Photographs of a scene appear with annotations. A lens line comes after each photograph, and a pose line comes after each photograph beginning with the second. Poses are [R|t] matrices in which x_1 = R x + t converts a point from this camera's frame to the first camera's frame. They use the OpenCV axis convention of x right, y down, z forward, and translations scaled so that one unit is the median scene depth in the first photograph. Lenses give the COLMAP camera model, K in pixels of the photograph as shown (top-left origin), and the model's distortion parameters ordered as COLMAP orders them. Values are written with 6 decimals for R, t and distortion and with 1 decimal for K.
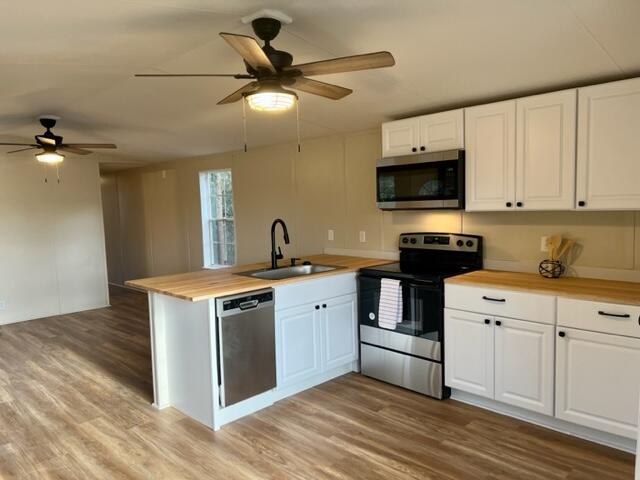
lens RADIAL K [[481.2, 0, 320.0], [0, 481.2, 240.0], [0, 0, 1]] dist [0.066301, -0.086446]
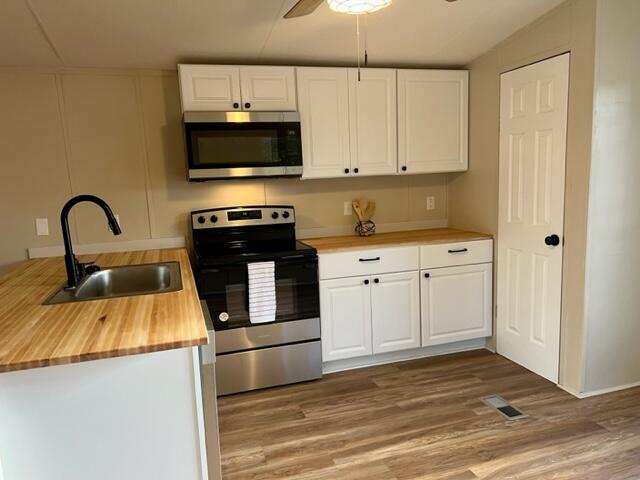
lens RADIAL K [[481.2, 0, 320.0], [0, 481.2, 240.0], [0, 0, 1]] dist [0.066301, -0.086446]
pose [[0.460971, -0.110374, 0.880524, -0.590269], [0.099712, 0.992394, 0.072195, -0.005578], [-0.881795, 0.054519, 0.468471, 0.592545]]
